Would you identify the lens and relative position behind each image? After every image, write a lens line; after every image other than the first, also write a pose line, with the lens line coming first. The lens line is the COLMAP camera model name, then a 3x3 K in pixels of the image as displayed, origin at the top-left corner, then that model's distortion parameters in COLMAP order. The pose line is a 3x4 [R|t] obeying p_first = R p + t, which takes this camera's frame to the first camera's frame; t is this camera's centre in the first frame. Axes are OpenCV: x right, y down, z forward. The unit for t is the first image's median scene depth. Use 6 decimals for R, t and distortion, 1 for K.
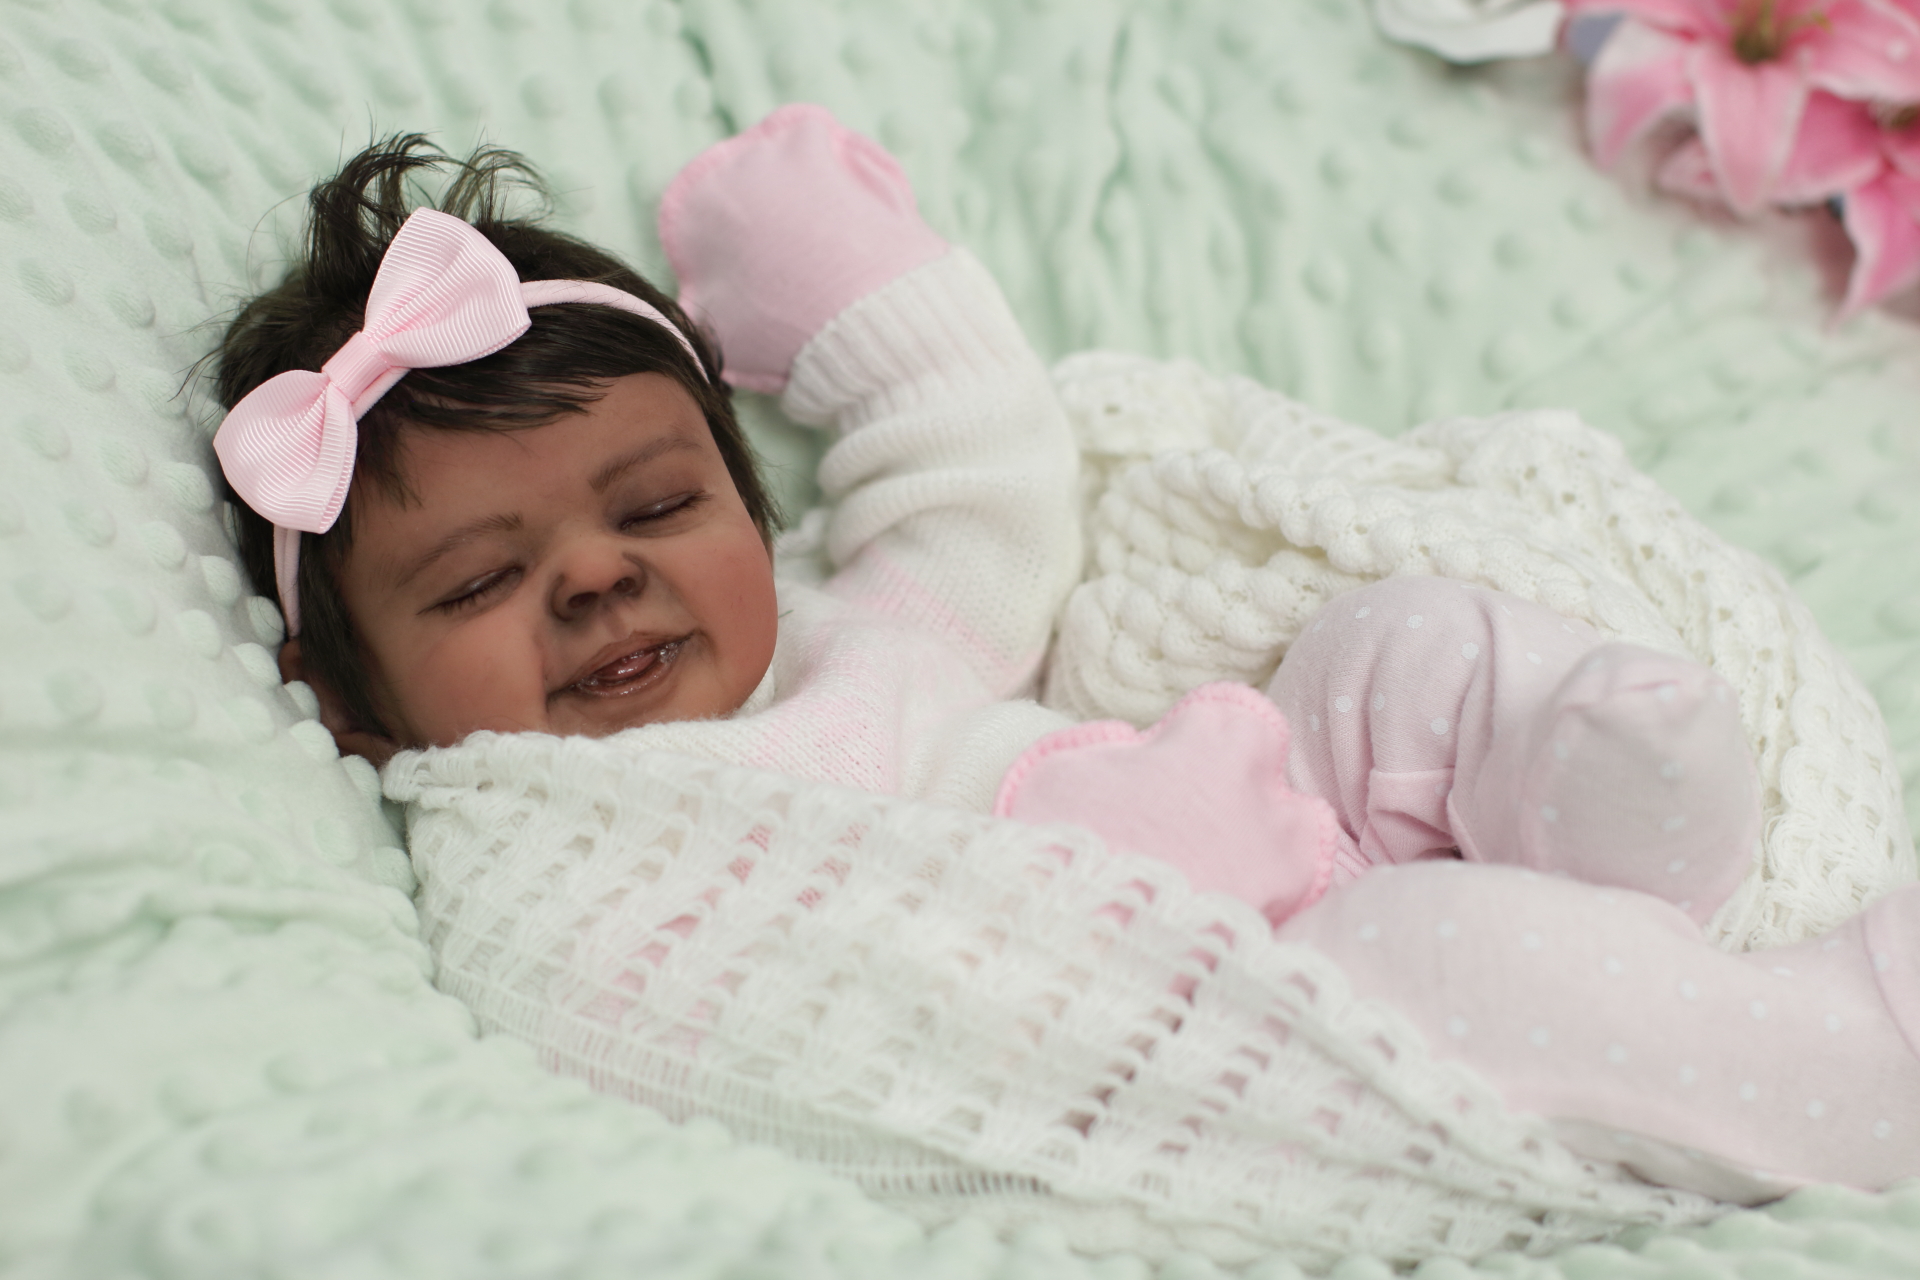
lens RADIAL K [[4305.4, 0, 960.0], [0, 4305.4, 640.0], [0, 0, 1]] dist [-0.157545, 0.097015]
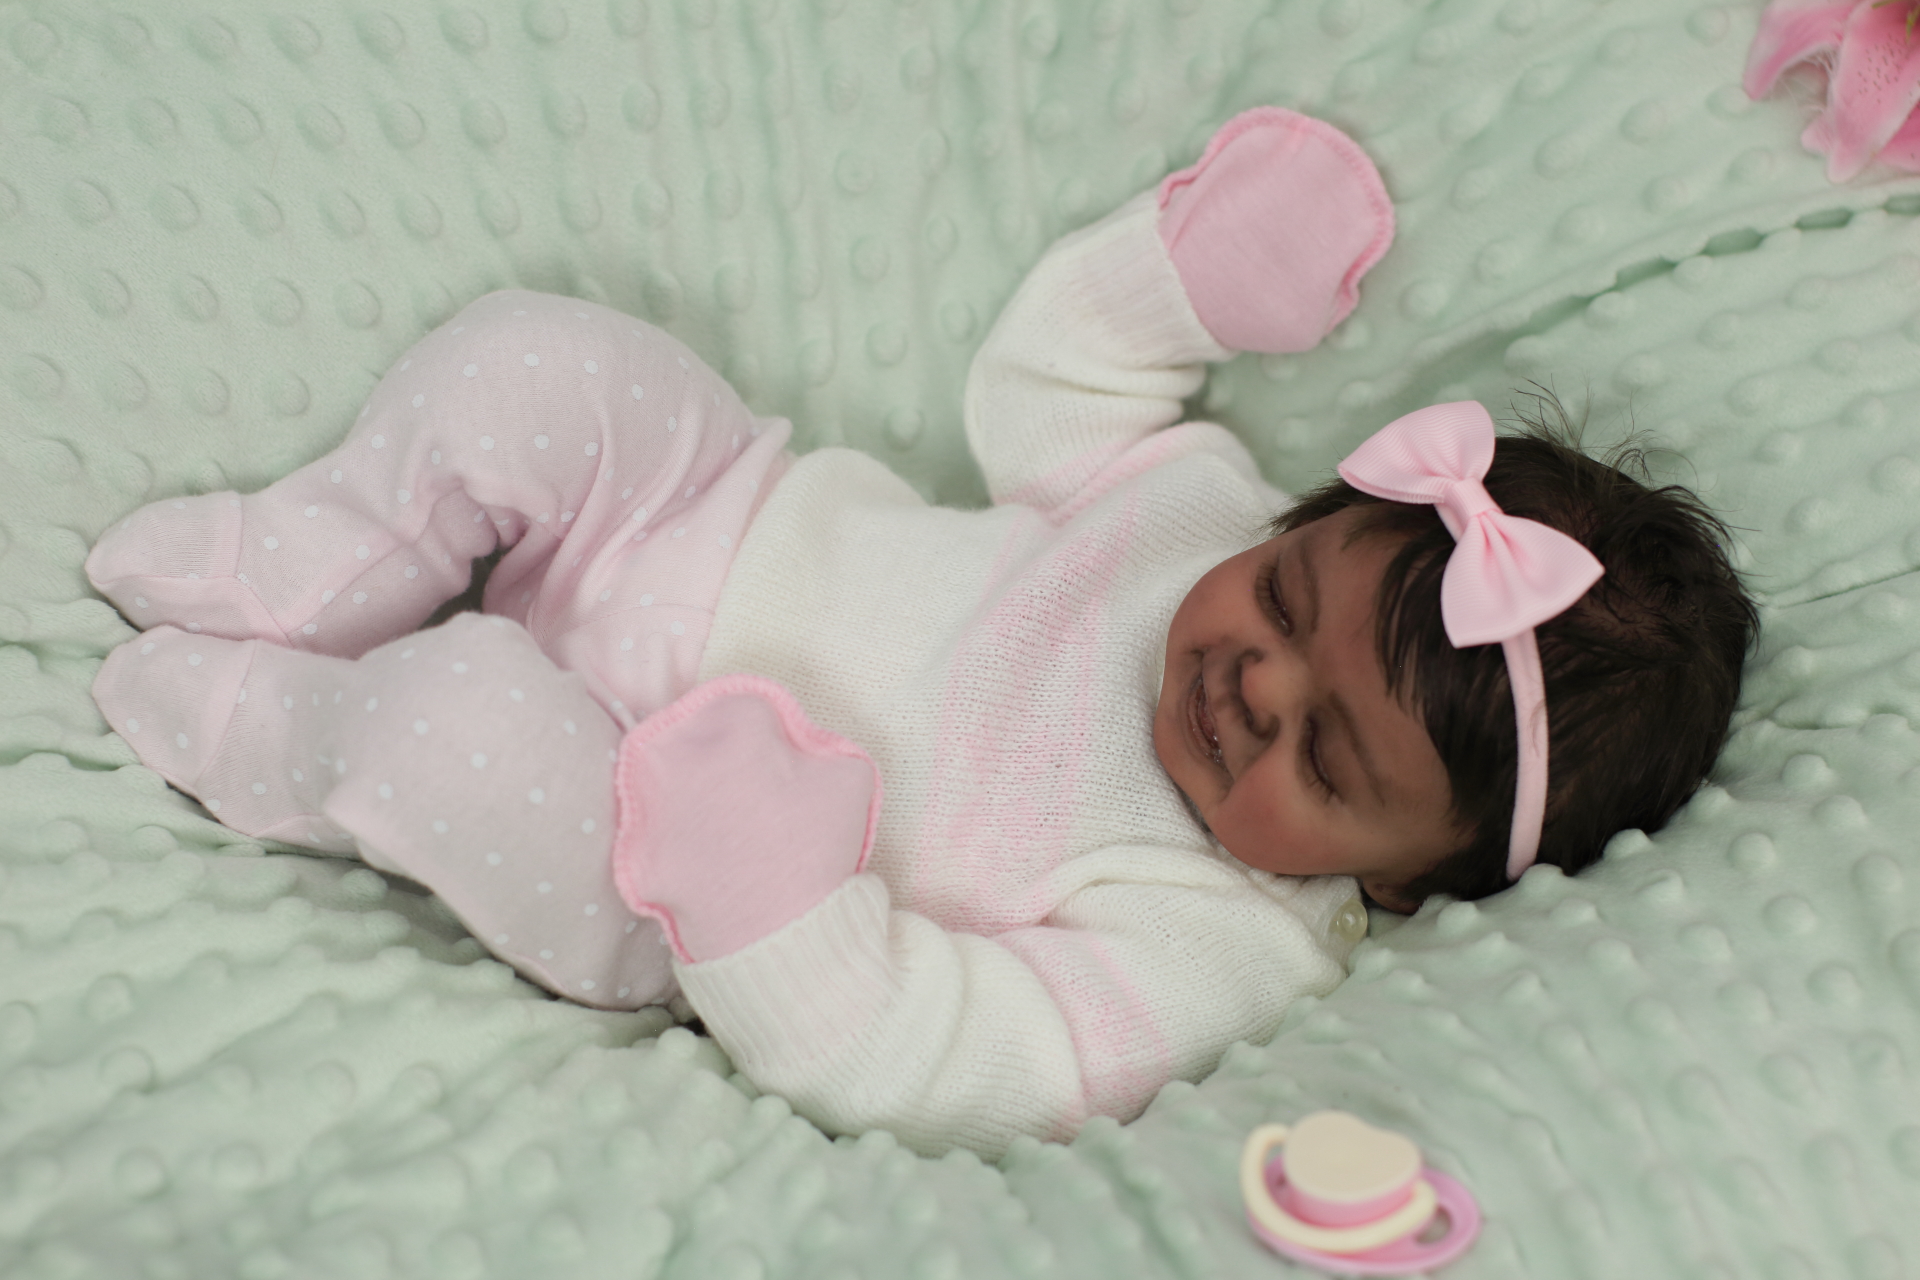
lens RADIAL K [[4376.9, 0, 960.0], [0, 4376.9, 640.0], [0, 0, 1]] dist [-0.178723, 0.147209]
pose [[-0.249889, 0.941394, -0.226568, 0.190429], [-0.728705, -0.028757, 0.684224, -0.762041], [0.637609, 0.336082, 0.693184, 0.119343]]
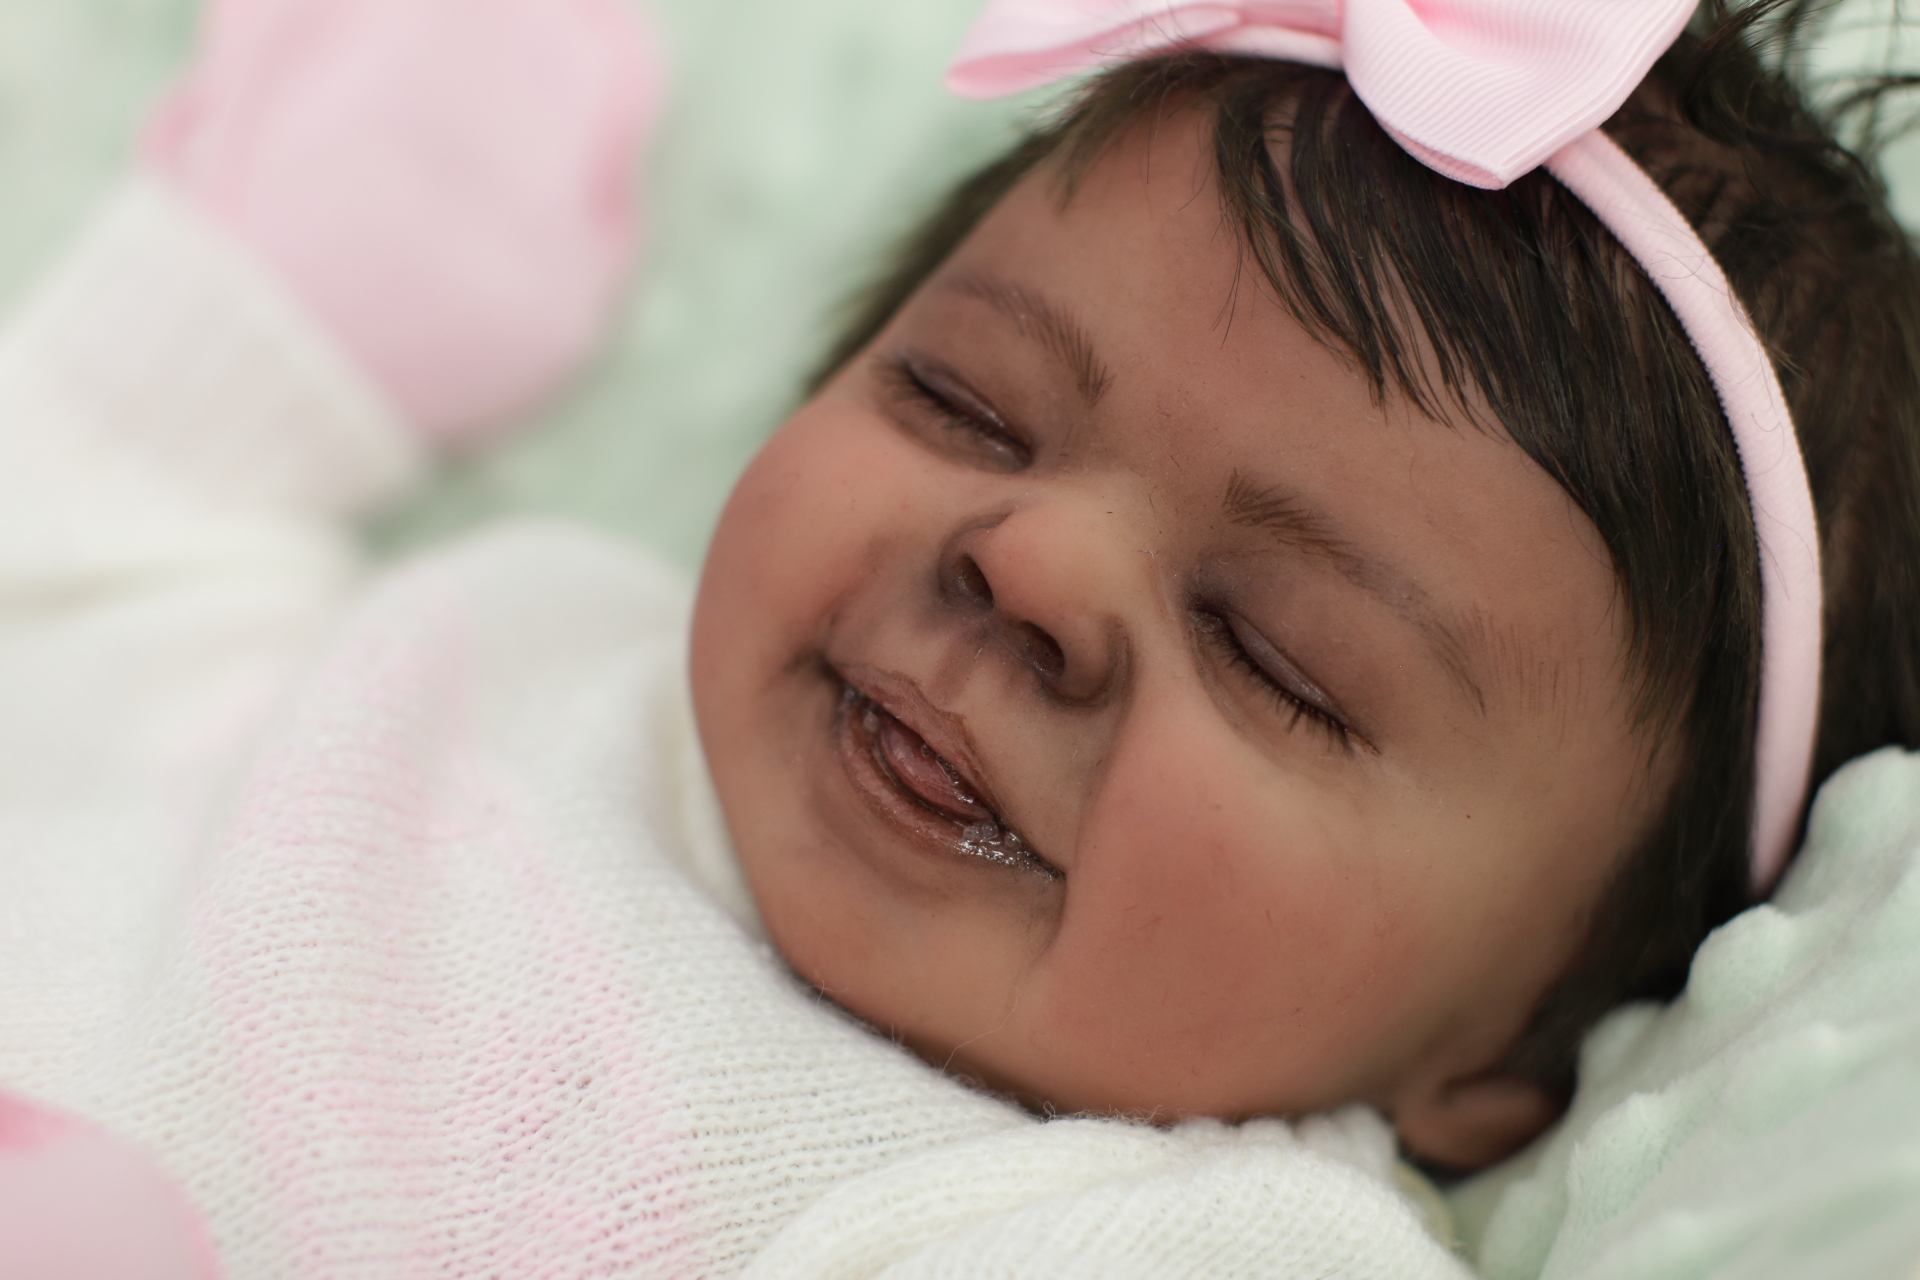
lens RADIAL K [[4376.9, 0, 960.0], [0, 4376.9, 640.0], [0, 0, 1]] dist [-0.178723, 0.147209]
pose [[0.260866, 0.770255, -0.581942, 0.173014], [-0.817054, 0.497228, 0.291868, -0.133342], [0.514170, 0.399340, 0.759050, 0.658106]]
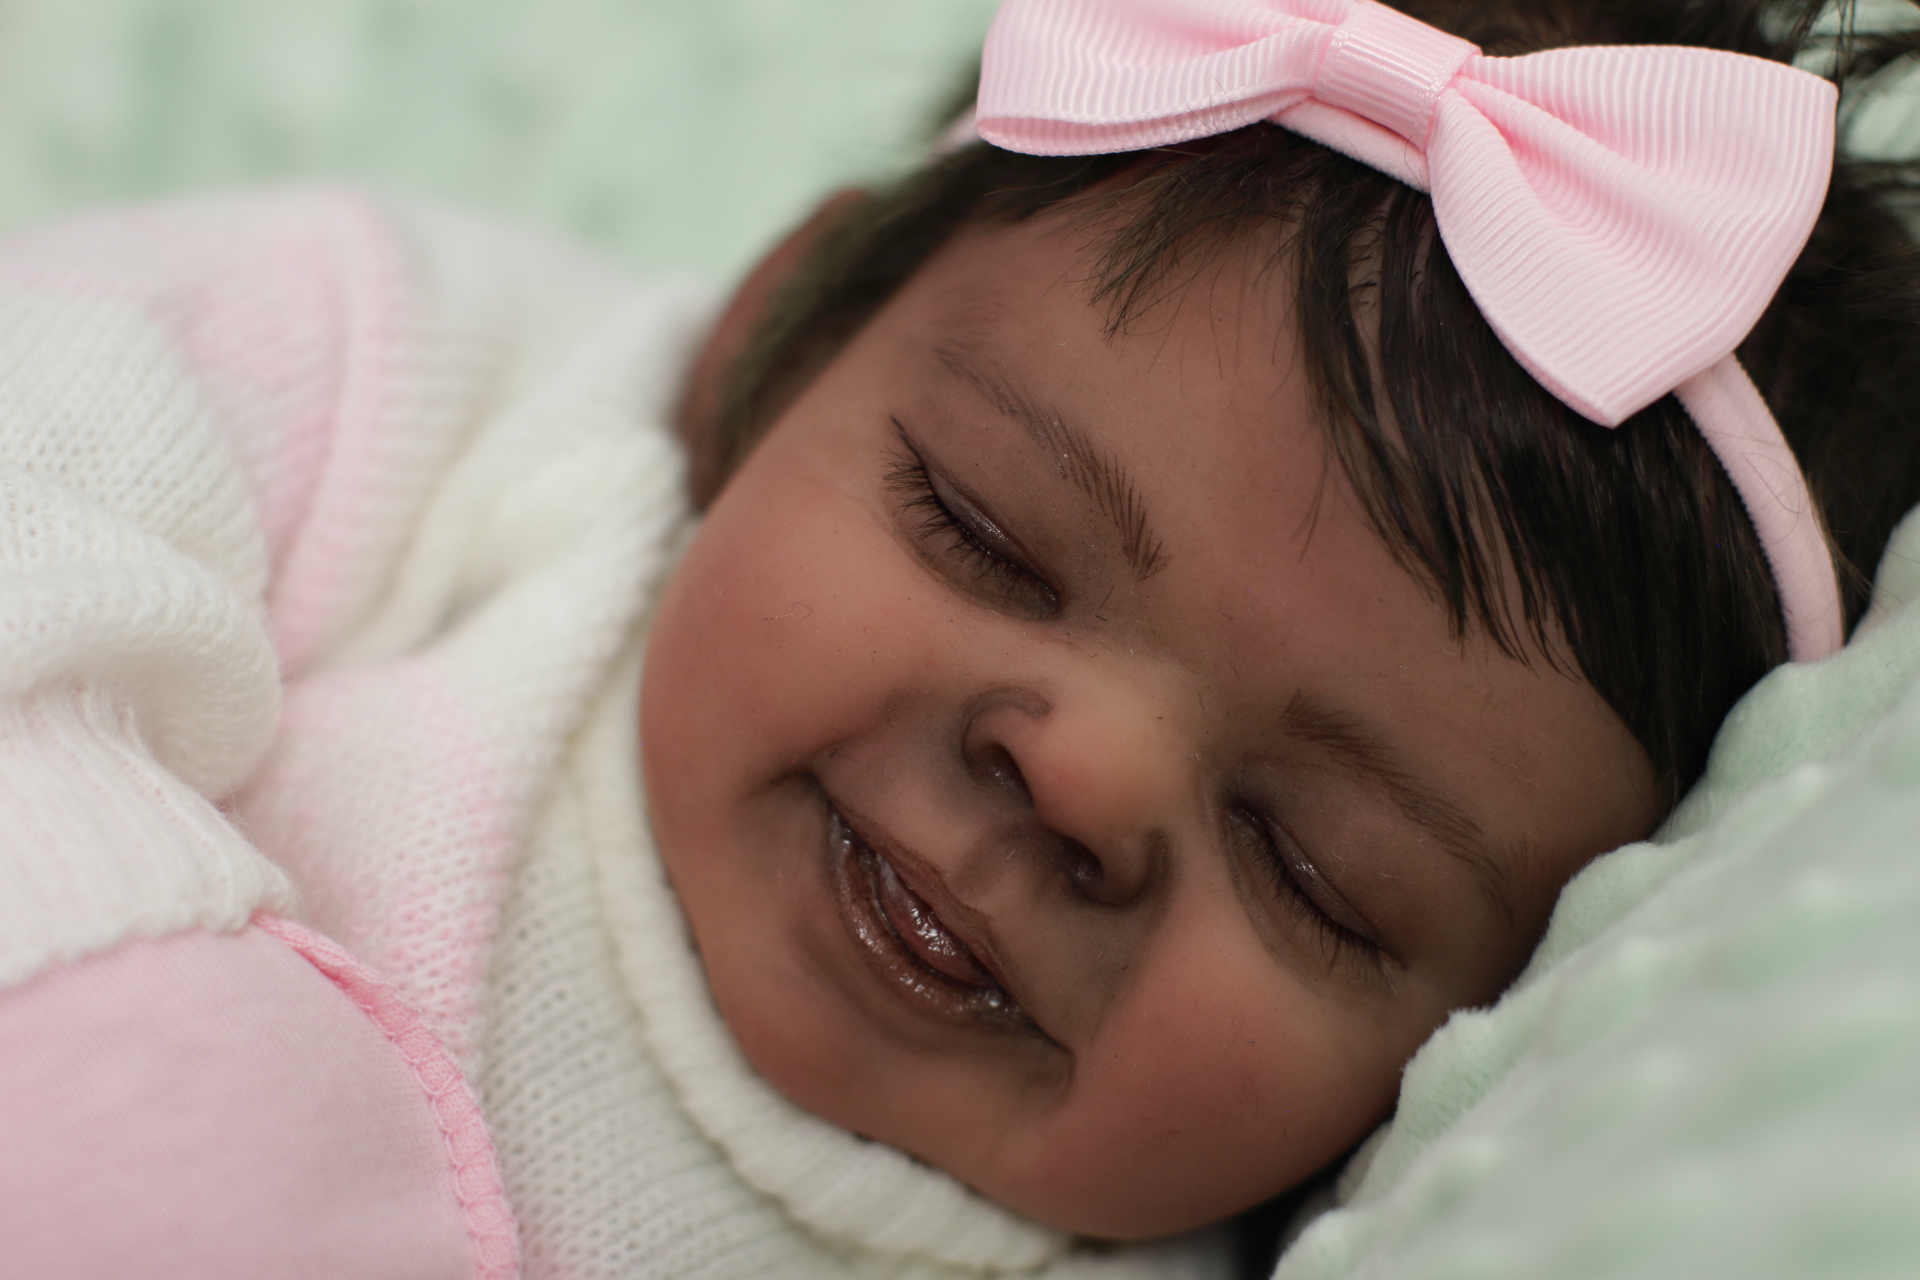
lens RADIAL K [[4376.9, 0, 960.0], [0, 4376.9, 640.0], [0, 0, 1]] dist [-0.178723, 0.147209]
pose [[0.282951, 0.935838, -0.210108, -0.013000], [-0.901079, 0.334424, 0.276074, -0.123768], [0.328625, 0.111209, 0.937890, 0.597738]]
